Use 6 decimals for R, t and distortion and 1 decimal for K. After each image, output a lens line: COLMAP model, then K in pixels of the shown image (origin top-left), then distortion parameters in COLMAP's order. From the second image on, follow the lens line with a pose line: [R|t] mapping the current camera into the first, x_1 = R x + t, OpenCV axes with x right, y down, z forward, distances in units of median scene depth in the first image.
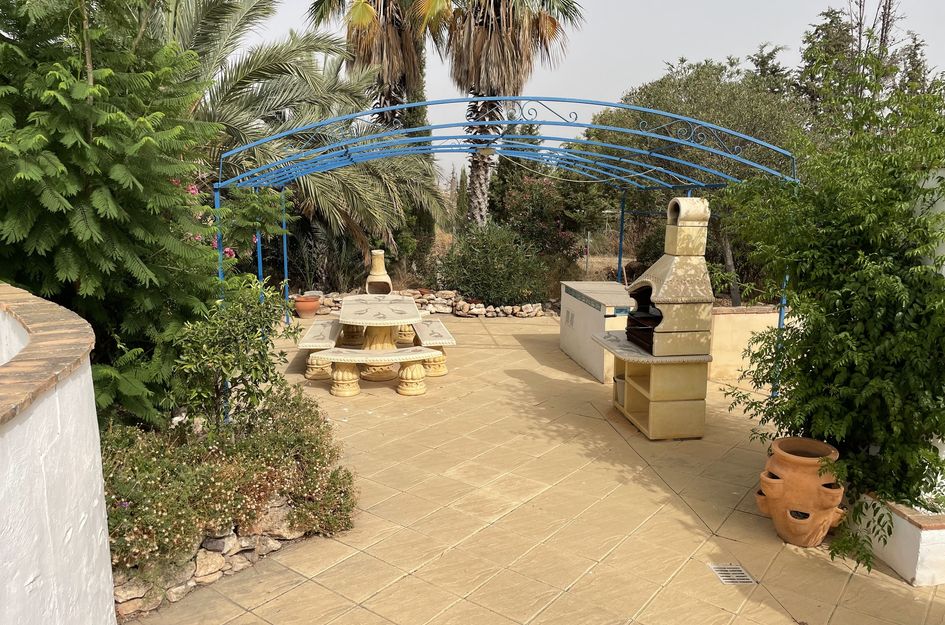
lens RADIAL K [[716.1, 0, 466.9], [0, 716.1, 315.1], [0, 0, 1]] dist [0.102752, -0.137660]
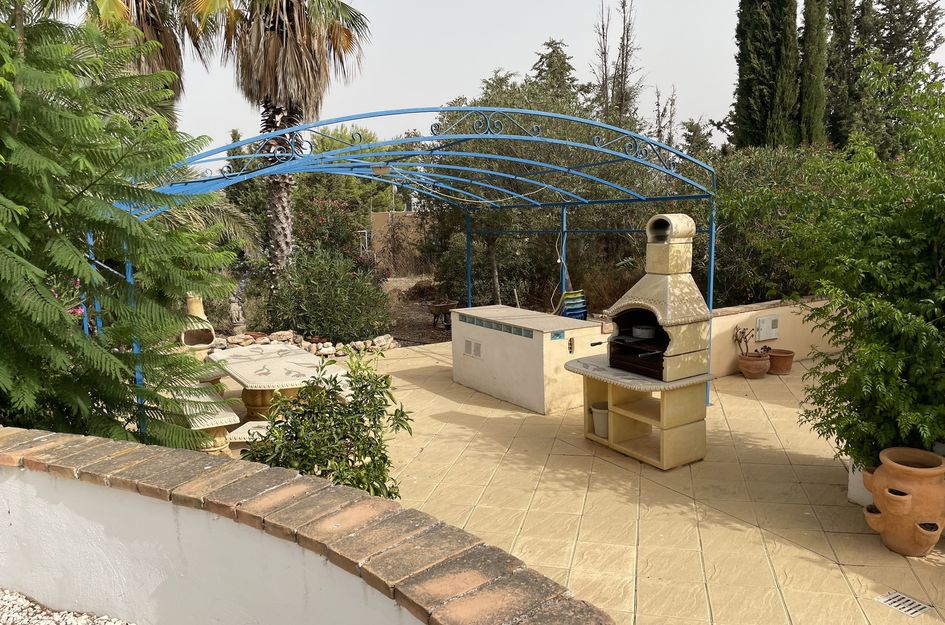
lens RADIAL K [[716.1, 0, 466.9], [0, 716.1, 315.1], [0, 0, 1]] dist [0.102752, -0.137660]
pose [[0.910896, -0.095914, 0.401333, -0.193293], [0.106115, 0.994349, -0.003211, -0.030330], [-0.398757, 0.045513, 0.915926, 0.128557]]
